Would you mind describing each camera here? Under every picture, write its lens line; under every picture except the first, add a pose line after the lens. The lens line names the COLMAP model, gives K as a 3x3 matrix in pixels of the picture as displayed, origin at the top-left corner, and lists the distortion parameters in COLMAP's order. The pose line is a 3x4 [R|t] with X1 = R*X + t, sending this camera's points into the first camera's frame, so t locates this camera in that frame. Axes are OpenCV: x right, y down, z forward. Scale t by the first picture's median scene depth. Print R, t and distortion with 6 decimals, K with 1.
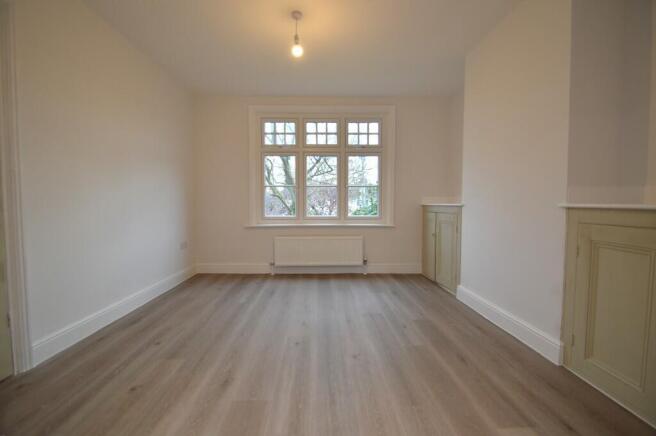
lens RADIAL K [[305.7, 0, 324.9], [0, 305.7, 219.8], [0, 0, 1]] dist [0.019107, -0.015740]
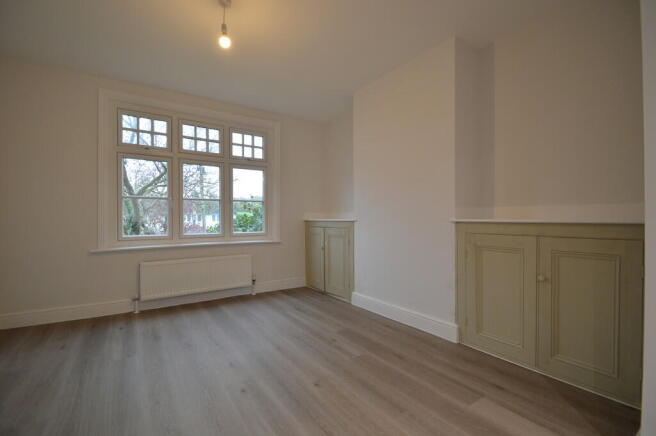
lens RADIAL K [[301.0, 0, 329.6], [0, 301.0, 216.7], [0, 0, 1]] dist [0.014776, -0.000282]
pose [[0.831898, 0.003003, 0.554921, -0.224907], [0.030576, 0.998218, -0.051239, -0.006477], [-0.554086, 0.059593, 0.830324, 0.113396]]
